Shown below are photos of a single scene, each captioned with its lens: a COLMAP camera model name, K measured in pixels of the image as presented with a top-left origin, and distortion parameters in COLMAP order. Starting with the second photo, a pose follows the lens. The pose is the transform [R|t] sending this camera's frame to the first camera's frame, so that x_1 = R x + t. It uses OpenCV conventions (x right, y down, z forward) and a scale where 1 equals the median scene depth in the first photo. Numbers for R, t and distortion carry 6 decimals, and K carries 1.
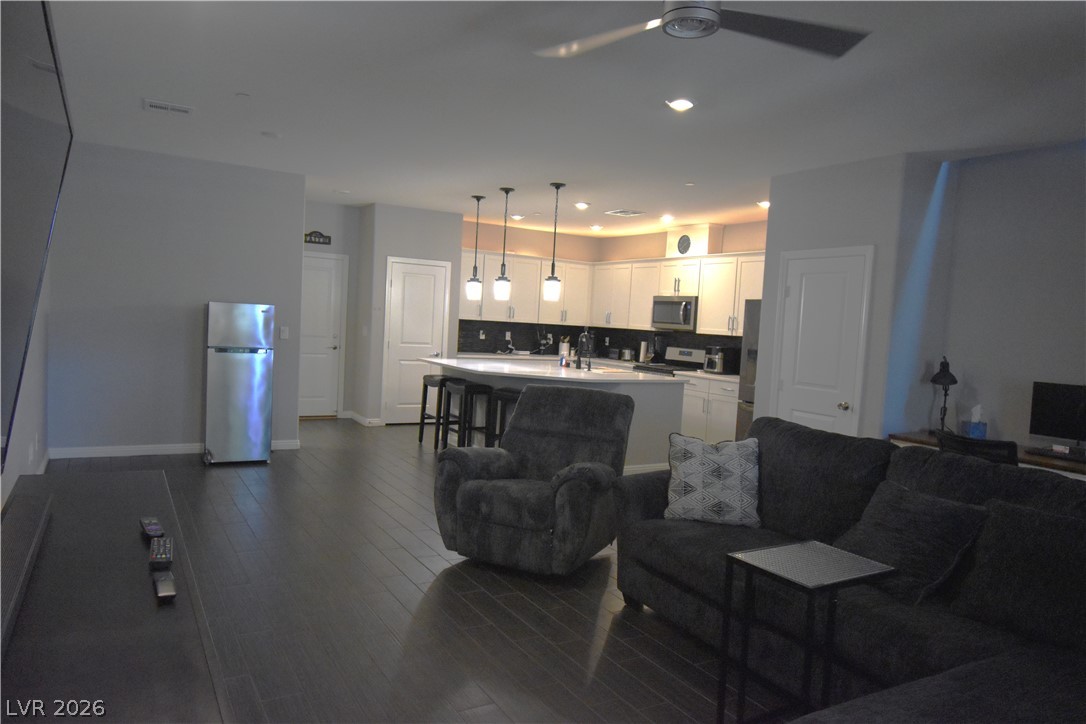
lens RADIAL K [[725.7, 0, 543.0], [0, 725.7, 362.0], [0, 0, 1]] dist [0.000703, 0.000179]
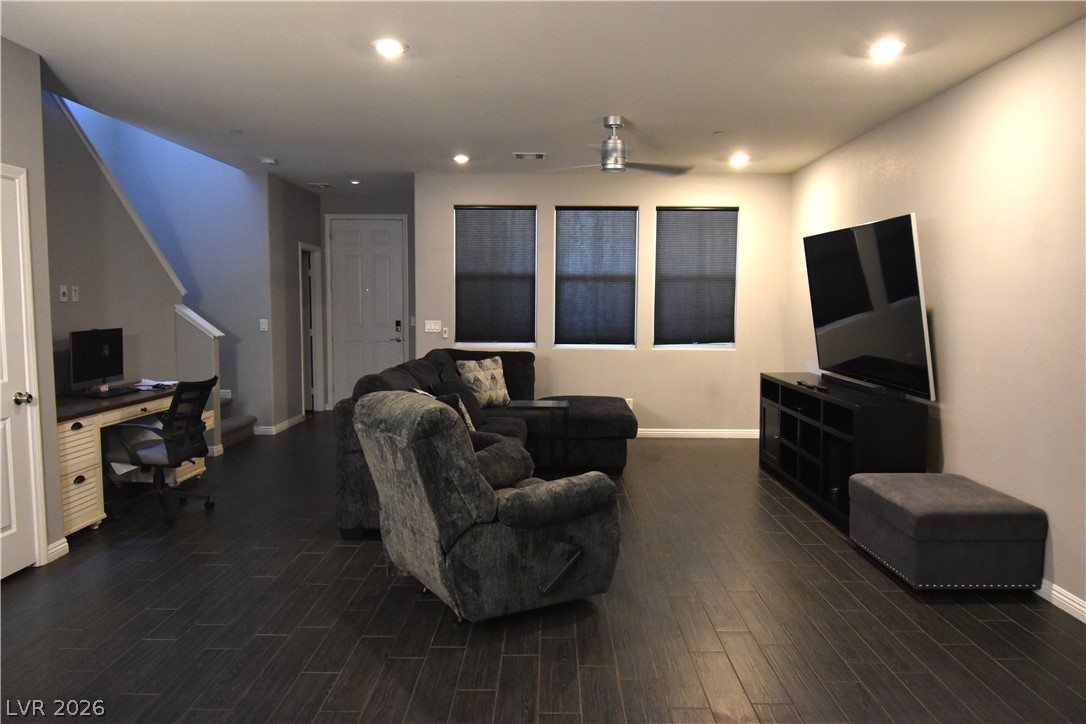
lens RADIAL K [[766.1, 0, 543.0], [0, 766.1, 362.0], [0, 0, 1]] dist [0.000434, -0.001459]
pose [[-0.854614, -0.102305, 0.509087, -0.398208], [-0.024005, 0.987135, 0.158075, -0.106198], [-0.518709, 0.122872, -0.846075, 1.425732]]
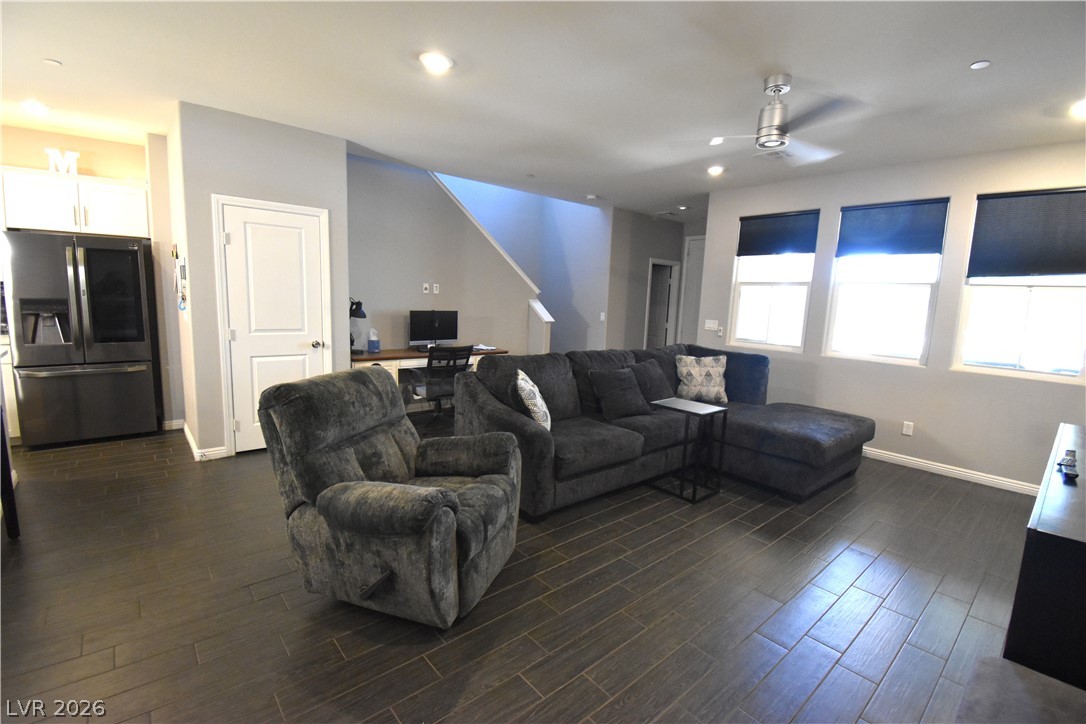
lens RADIAL K [[481.8, 0, 543.0], [0, 481.8, 362.0], [0, 0, 1]] dist [0.002089, -0.016758]
pose [[-0.178656, -0.192499, 0.964897, -0.449180], [0.007602, 0.980375, 0.196994, -0.068006], [-0.983882, 0.042530, -0.173687, 0.809436]]
